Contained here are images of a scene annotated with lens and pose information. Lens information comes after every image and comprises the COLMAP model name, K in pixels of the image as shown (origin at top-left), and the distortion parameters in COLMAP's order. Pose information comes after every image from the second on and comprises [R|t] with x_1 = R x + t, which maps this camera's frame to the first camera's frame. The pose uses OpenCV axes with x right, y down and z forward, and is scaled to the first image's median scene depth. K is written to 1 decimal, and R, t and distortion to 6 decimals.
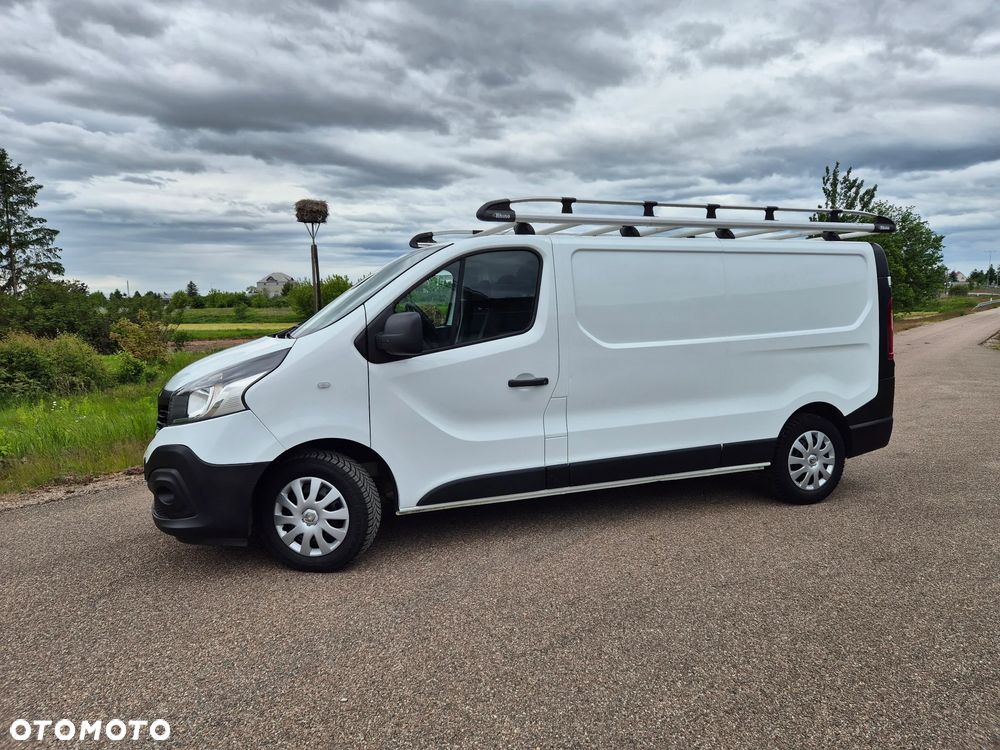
lens RADIAL K [[727.2, 0, 499.8], [0, 727.2, 392.1], [0, 0, 1]] dist [0.121594, -0.094561]
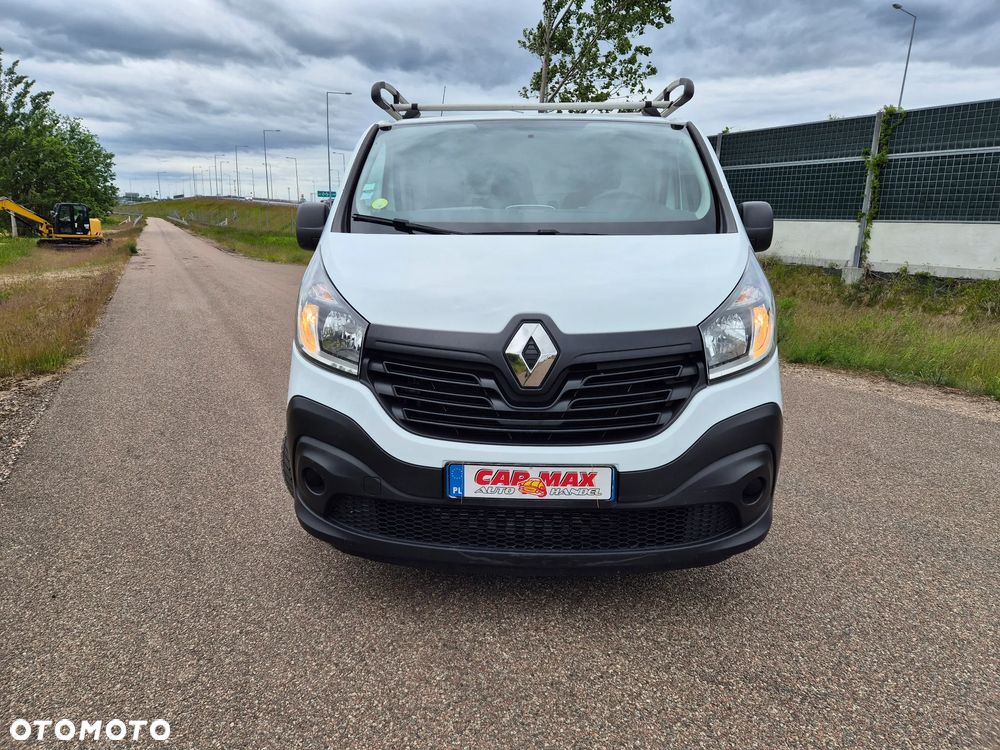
lens RADIAL K [[691.8, 0, 507.3], [0, 691.8, 368.6], [0, 0, 1]] dist [0.037499, -0.001682]
pose [[0.398268, -0.166889, 0.901959, -0.075371], [0.085444, 0.985784, 0.144671, -0.004490], [-0.913281, 0.019449, 0.406866, 0.068756]]
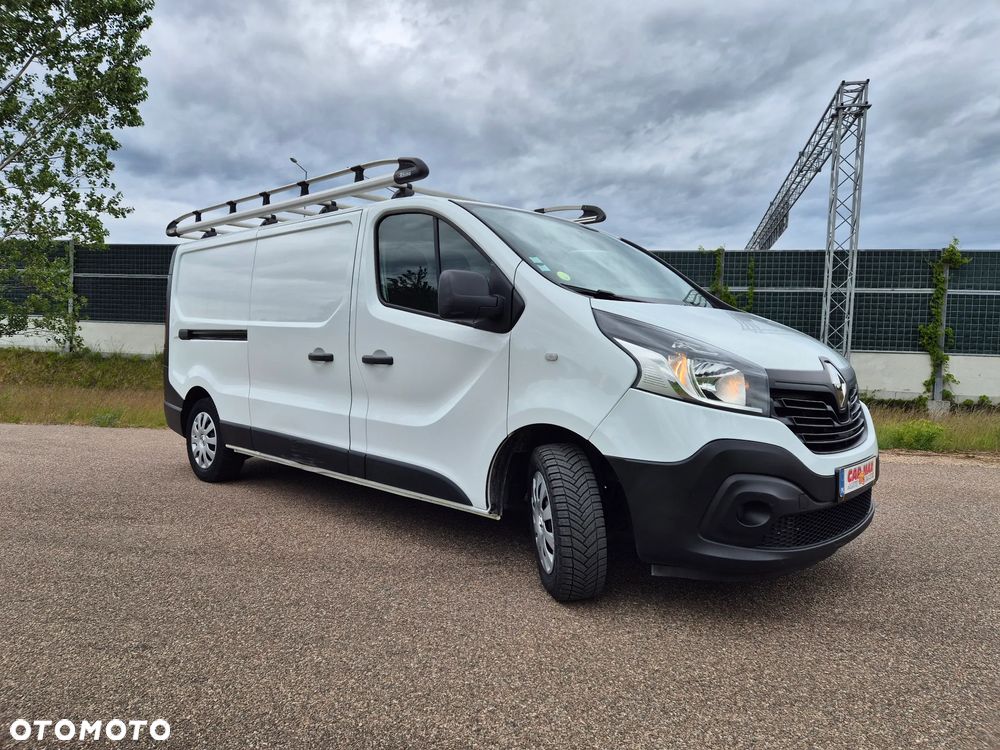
lens RADIAL K [[677.1, 0, 496.3], [0, 677.1, 370.5], [0, 0, 1]] dist [0.089928, -0.074218]
pose [[-0.447743, -0.023411, 0.893856, -0.076240], [0.089342, 0.993483, 0.070773, -0.006996], [-0.889688, 0.111547, -0.442733, 0.133118]]
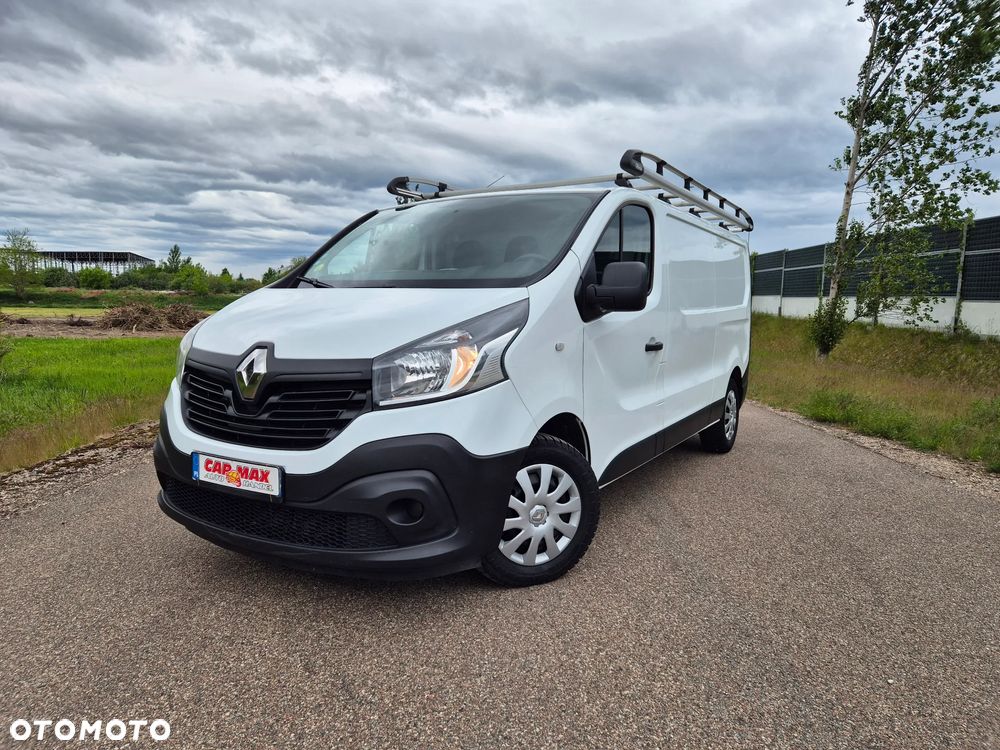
lens RADIAL K [[691.3, 0, 500.0], [0, 691.3, 375.0], [0, 0, 1]] dist [0.056822, -0.040105]
pose [[0.784407, -0.026538, 0.619679, -0.055899], [0.033400, 0.999442, 0.000523, 0.001340], [-0.619347, 0.020287, 0.784856, 0.032665]]
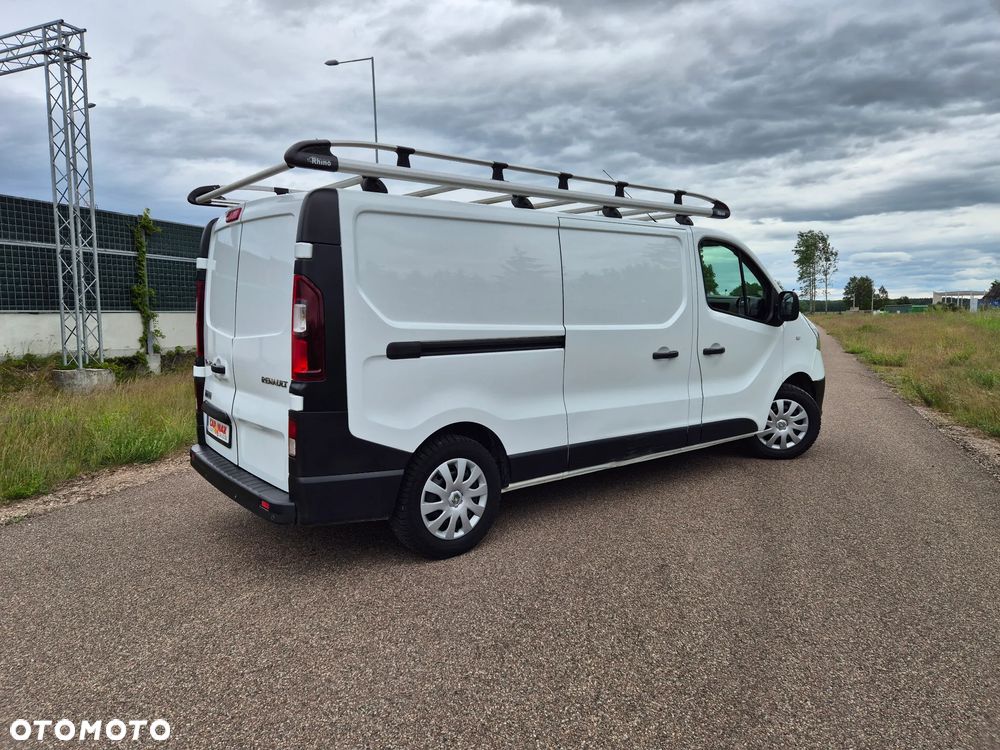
lens RADIAL K [[677.1, 0, 496.3], [0, 677.1, 370.5], [0, 0, 1]] dist [0.089928, -0.074218]
pose [[-0.949596, 0.056718, -0.308304, 0.048911], [-0.011857, 0.976294, 0.216125, -0.021350], [0.313253, 0.208887, -0.926412, 0.190636]]
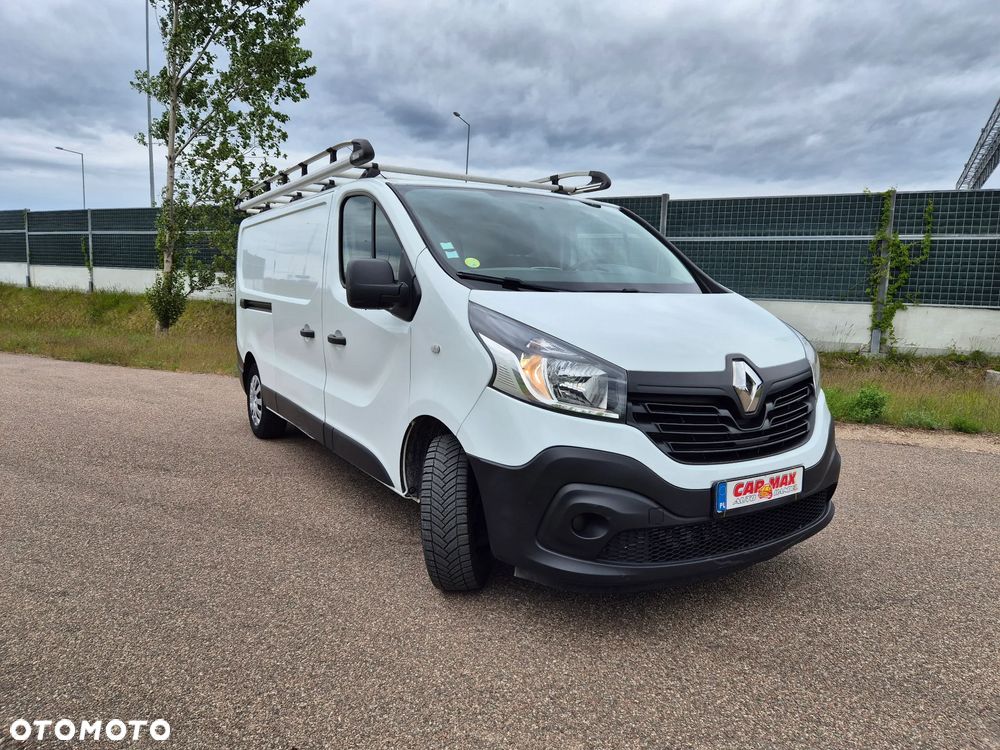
lens RADIAL K [[677.1, 0, 496.3], [0, 677.1, 370.5], [0, 0, 1]] dist [0.089928, -0.074218]
pose [[-0.206990, -0.100007, 0.973218, -0.083011], [0.092594, 0.988294, 0.121250, -0.008202], [-0.973952, 0.115212, -0.195307, 0.110959]]
